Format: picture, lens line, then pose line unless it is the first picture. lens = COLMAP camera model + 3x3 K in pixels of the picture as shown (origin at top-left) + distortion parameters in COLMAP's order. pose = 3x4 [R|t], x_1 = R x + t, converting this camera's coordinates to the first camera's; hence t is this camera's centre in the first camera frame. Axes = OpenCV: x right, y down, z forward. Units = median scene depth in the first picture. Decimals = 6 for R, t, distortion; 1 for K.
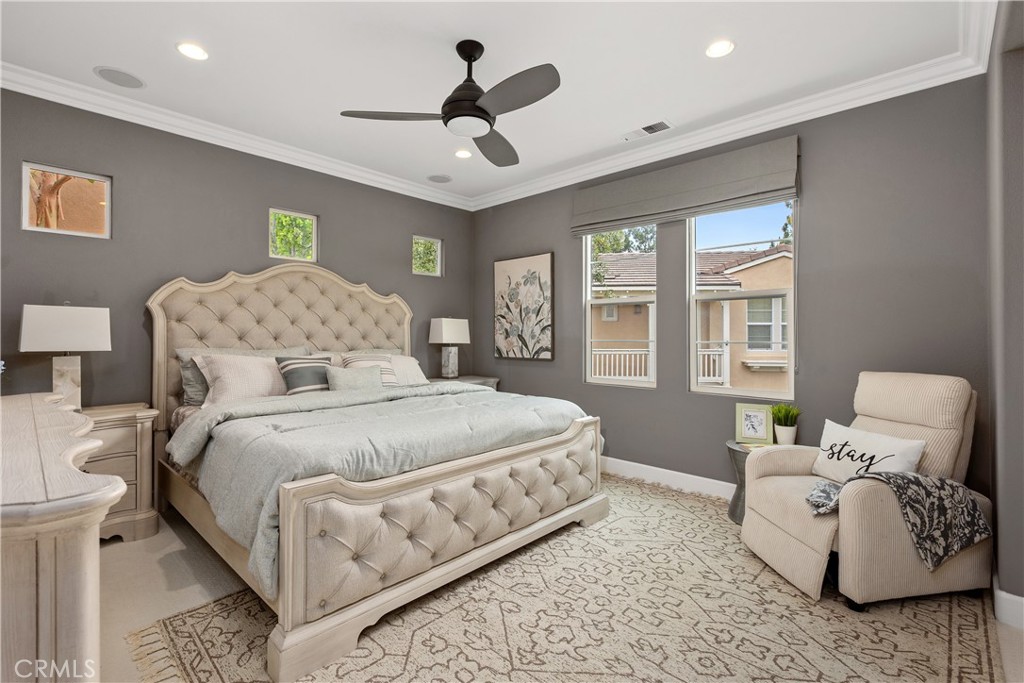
lens RADIAL K [[461.4, 0, 513.2], [0, 461.4, 336.4], [0, 0, 1]] dist [0.004607, -0.001226]
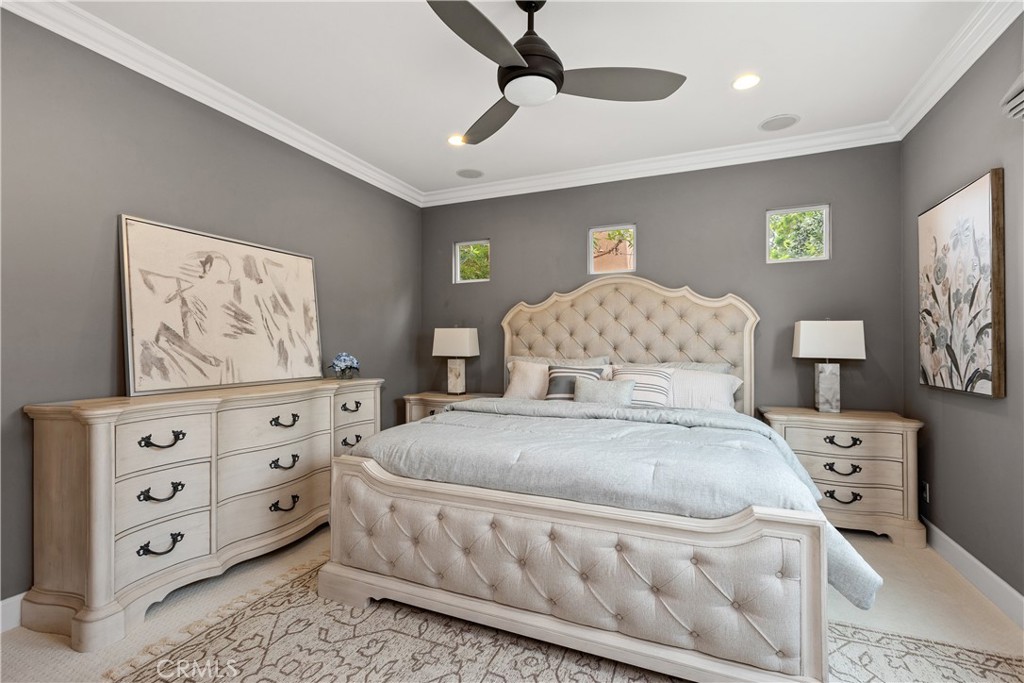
lens RADIAL K [[461.4, 0, 512.1], [0, 461.4, 342.4], [0, 0, 1]] dist [0.004607, -0.001226]
pose [[0.338514, -0.007394, -0.940932, 0.364142], [-0.001423, 0.999964, -0.008369, -0.001386], [0.940960, 0.004172, 0.338491, 0.378976]]
